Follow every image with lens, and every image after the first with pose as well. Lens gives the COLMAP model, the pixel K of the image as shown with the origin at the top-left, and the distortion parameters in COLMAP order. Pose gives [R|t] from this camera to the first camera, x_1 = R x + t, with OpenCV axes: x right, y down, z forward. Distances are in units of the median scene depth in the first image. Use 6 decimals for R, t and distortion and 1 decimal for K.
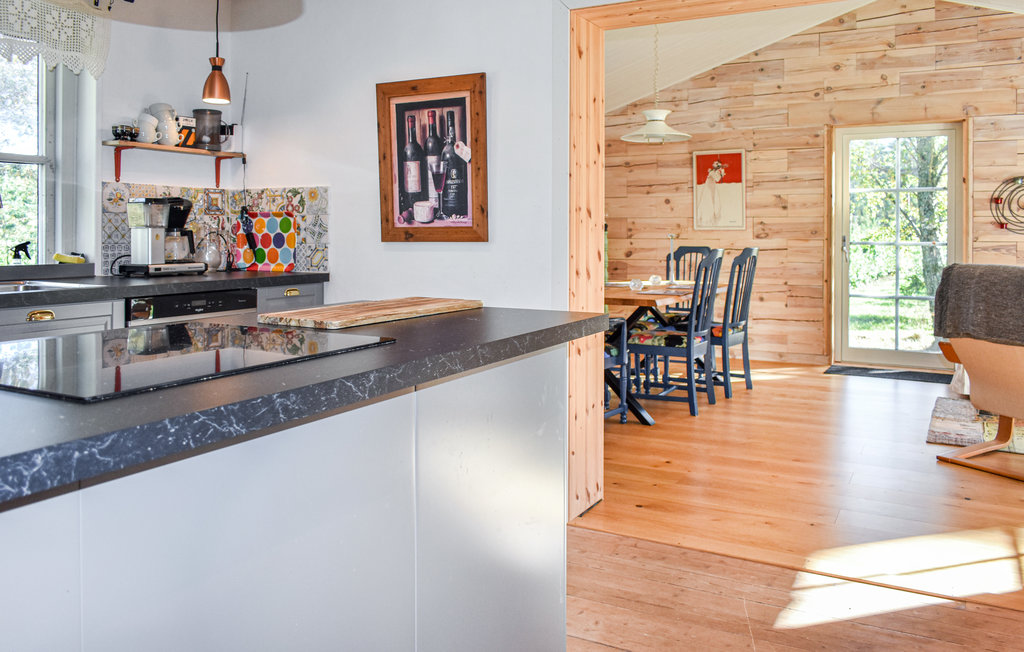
lens RADIAL K [[793.7, 0, 503.7], [0, 793.7, 231.5], [0, 0, 1]] dist [-0.021249, 0.019465]
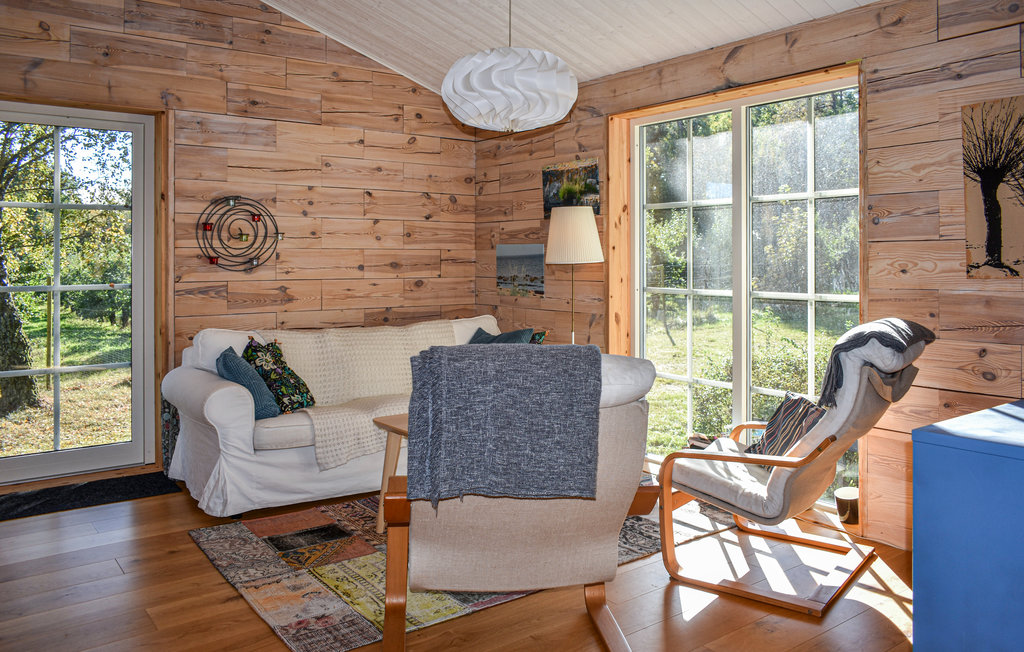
lens RADIAL K [[793.7, 0, 526.6], [0, 793.7, 244.1], [0, 0, 1]] dist [-0.021249, 0.019465]
pose [[0.391339, 0.000051, 0.920246, 0.049626], [0.002136, 0.999997, -0.000964, -0.018870], [-0.920244, 0.002343, 0.391338, 0.379768]]
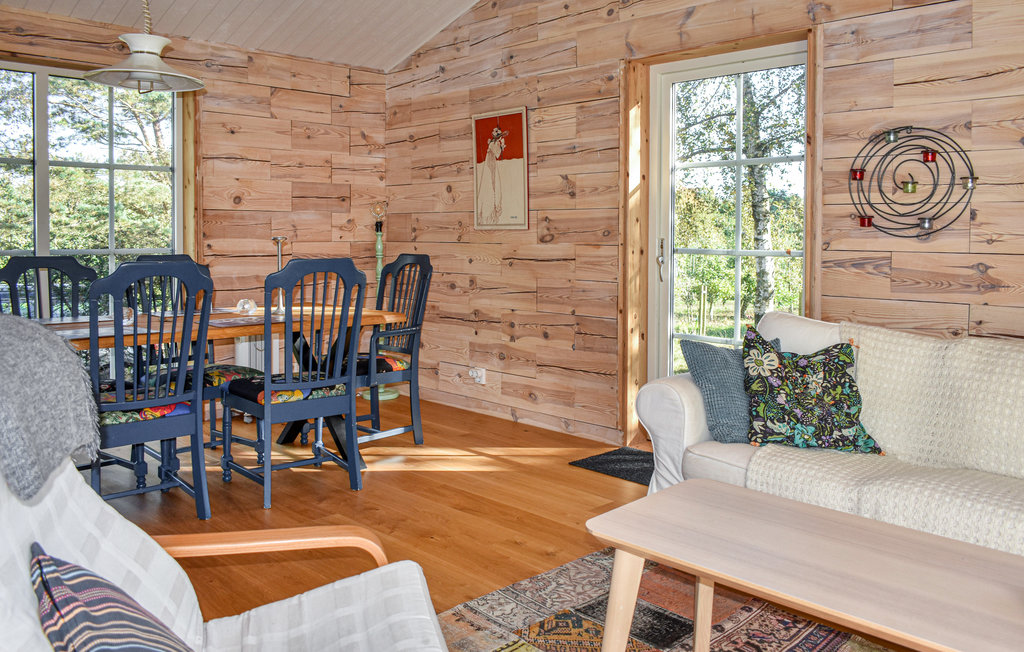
lens RADIAL K [[793.7, 0, 492.7], [0, 793.7, 249.5], [0, 0, 1]] dist [-0.021249, 0.019465]
pose [[0.965698, 0.007622, -0.259556, 0.465347], [-0.002740, 0.999813, 0.019167, 0.002134], [0.259653, -0.017799, 0.965538, 0.366274]]
